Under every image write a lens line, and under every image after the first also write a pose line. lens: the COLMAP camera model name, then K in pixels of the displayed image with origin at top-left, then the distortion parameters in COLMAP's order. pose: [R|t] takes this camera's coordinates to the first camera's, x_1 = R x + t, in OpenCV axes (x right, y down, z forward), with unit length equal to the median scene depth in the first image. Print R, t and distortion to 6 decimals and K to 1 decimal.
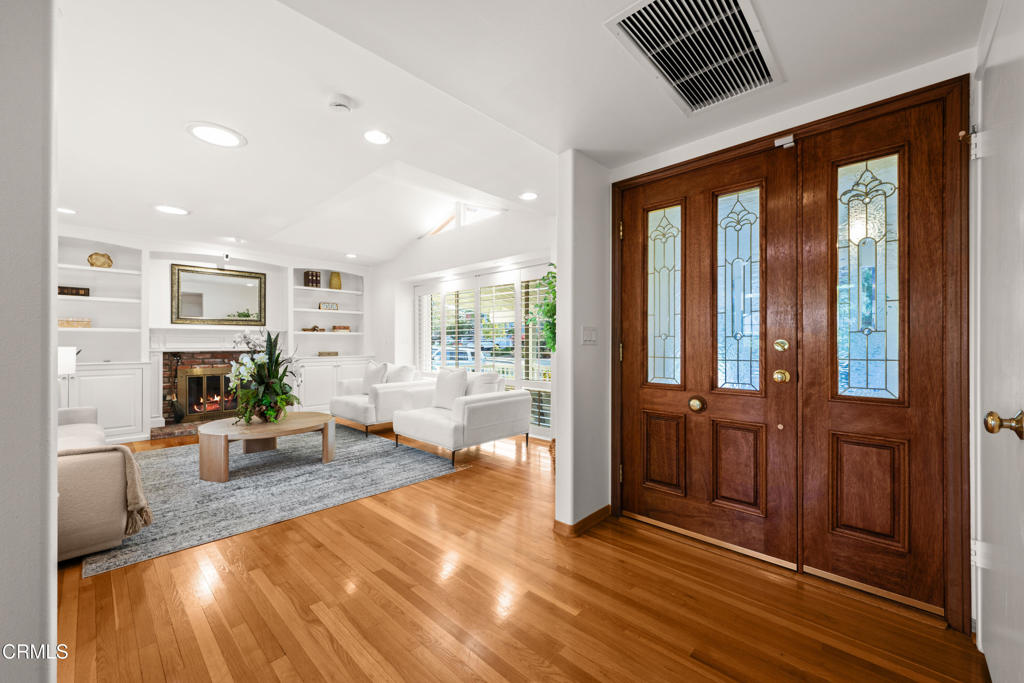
lens RADIAL K [[404.0, 0, 508.8], [0, 404.0, 342.1], [0, 0, 1]] dist [0.004085, 0.000001]
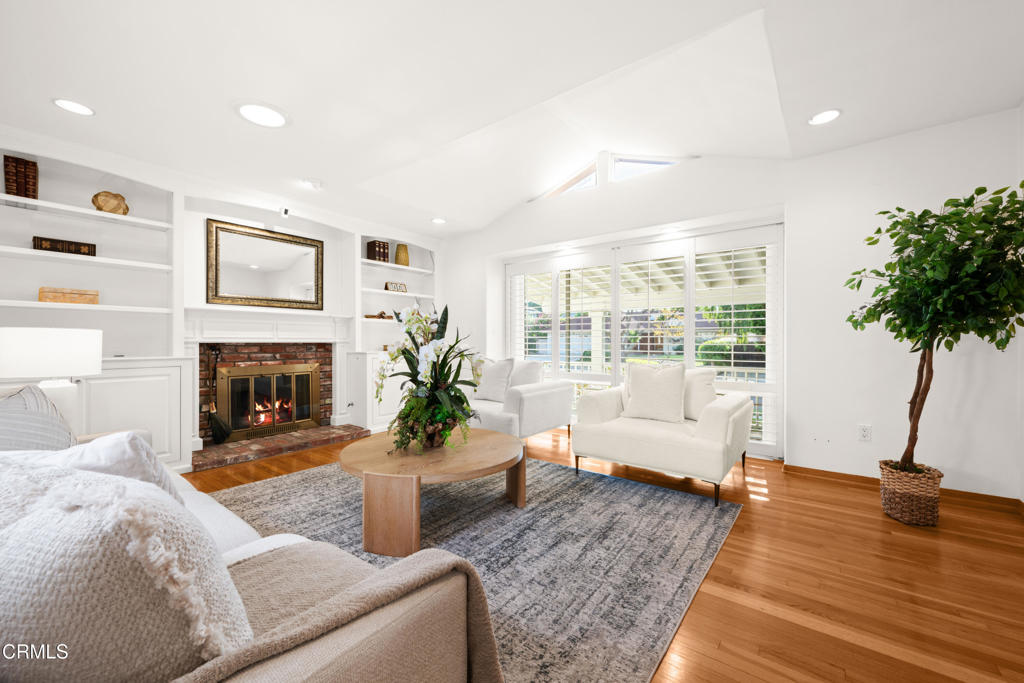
lens RADIAL K [[404.0, 0, 515.3], [0, 404.0, 342.6], [0, 0, 1]] dist [0.004085, 0.000001]
pose [[0.994230, 0.002072, 0.107253, -0.382593], [-0.002639, 0.999983, 0.005141, 0.018522], [-0.107240, -0.005395, 0.994219, 0.245129]]
